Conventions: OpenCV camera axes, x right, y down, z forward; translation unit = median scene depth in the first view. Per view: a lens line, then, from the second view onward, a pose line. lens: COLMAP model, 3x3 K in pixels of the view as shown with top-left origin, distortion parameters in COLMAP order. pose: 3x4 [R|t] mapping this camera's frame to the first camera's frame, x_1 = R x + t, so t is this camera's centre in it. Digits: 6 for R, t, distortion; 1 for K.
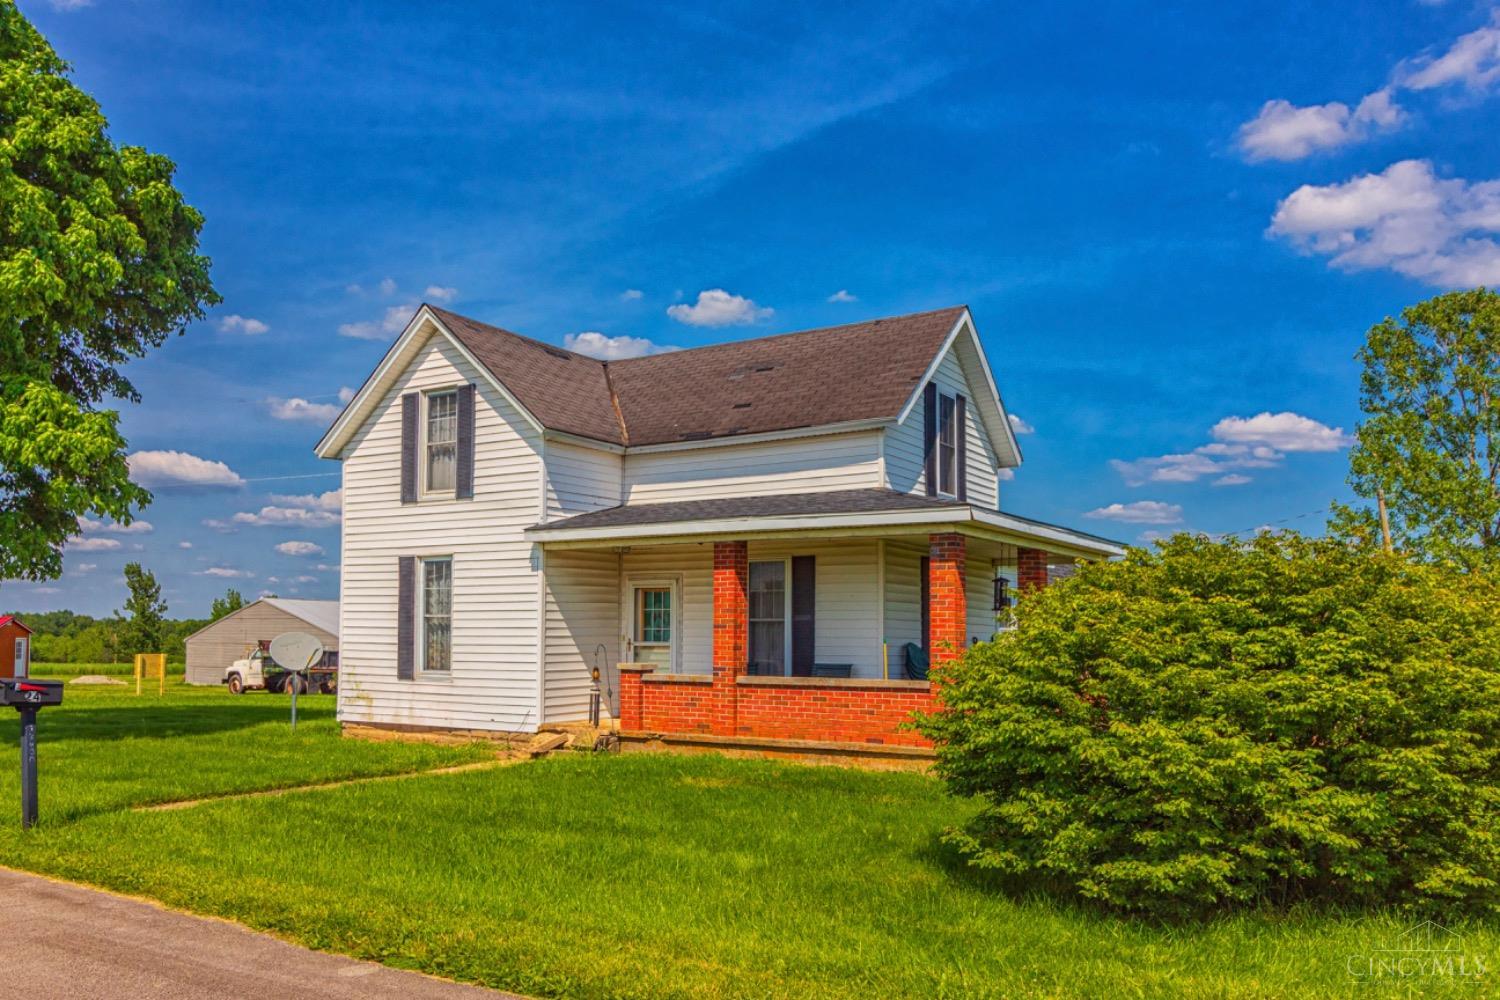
lens RADIAL K [[1179.8, 0, 750.0], [0, 1179.8, 500.0], [0, 0, 1]] dist [-0.001902, -0.002869]
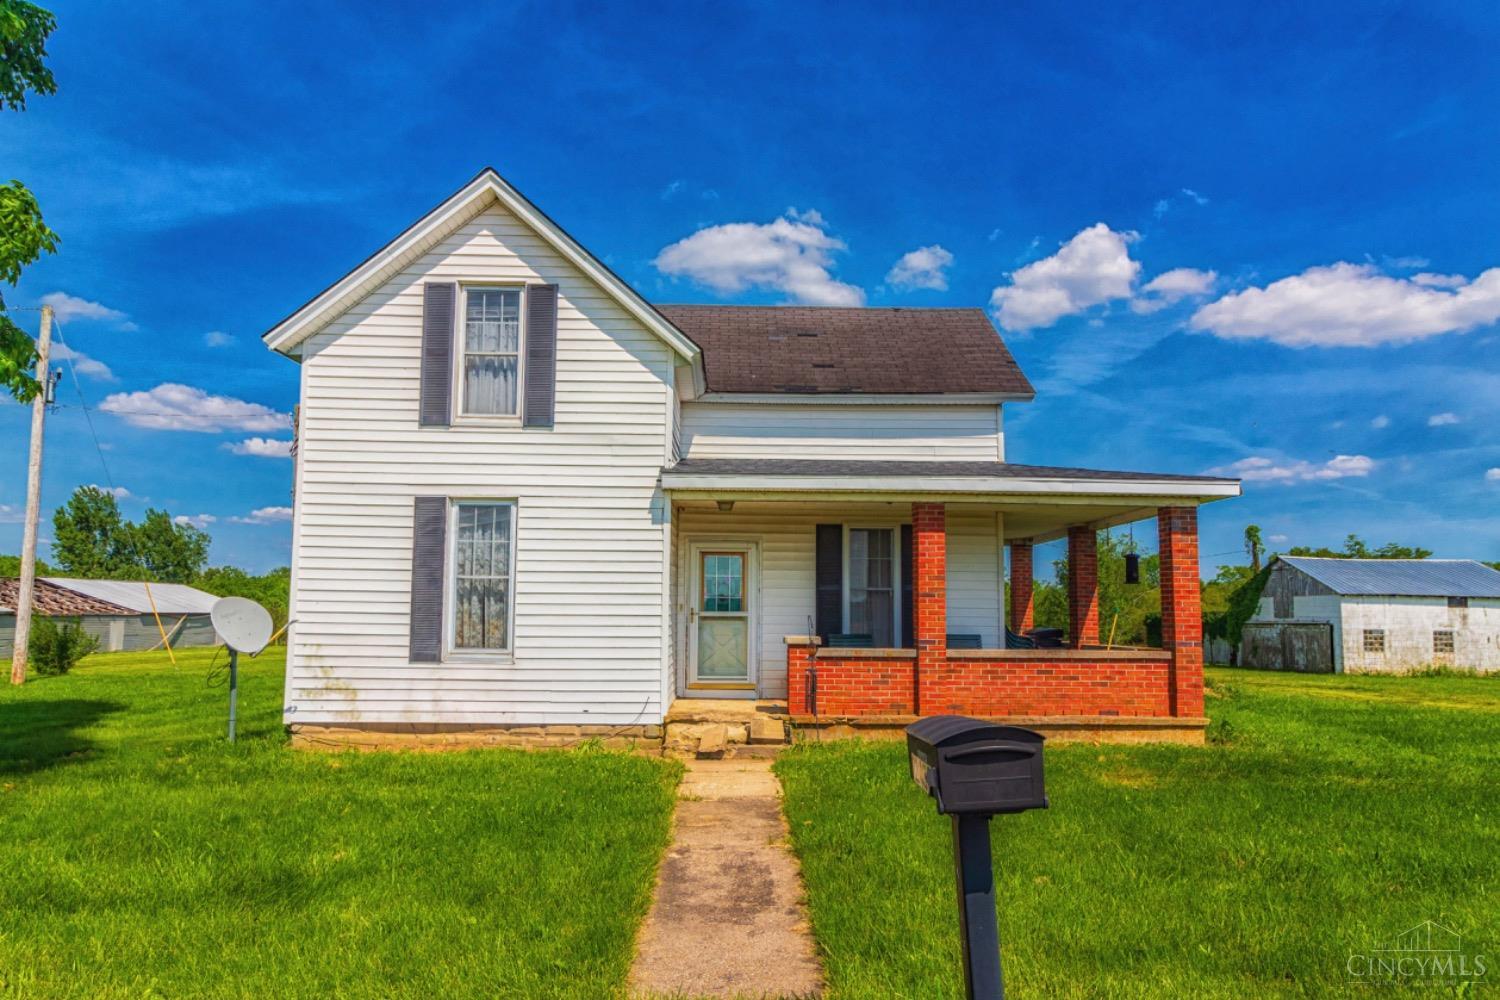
lens RADIAL K [[890.7, 0, 750.0], [0, 890.7, 500.0], [0, 0, 1]] dist [0.000689, 0.000710]
pose [[0.831678, 0.072088, 0.550559, -0.444630], [-0.068100, 0.997294, -0.027708, 0.053182], [-0.551067, -0.014449, 0.834336, 0.429233]]
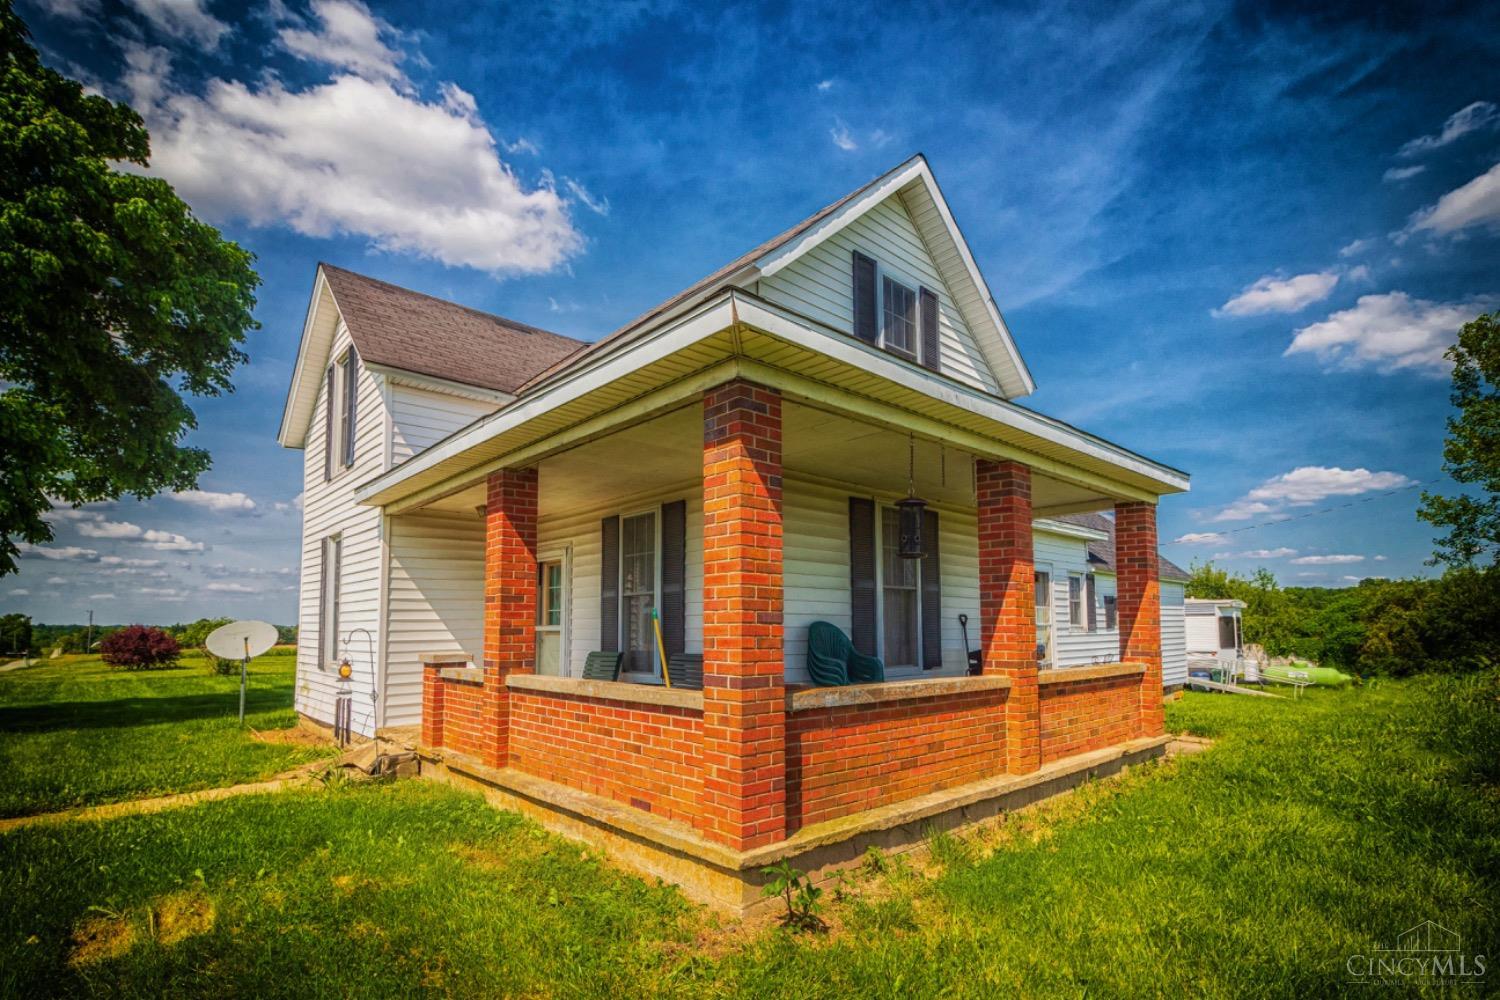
lens RADIAL K [[717.3, 0, 752.9], [0, 717.3, 549.0], [0, 0, 1]] dist [0.003017, 0.000670]
pose [[0.964938, -0.040914, -0.259268, 0.189955], [0.042576, 0.999093, 0.000795, 0.072359], [0.259000, -0.011805, 0.965805, 0.552949]]
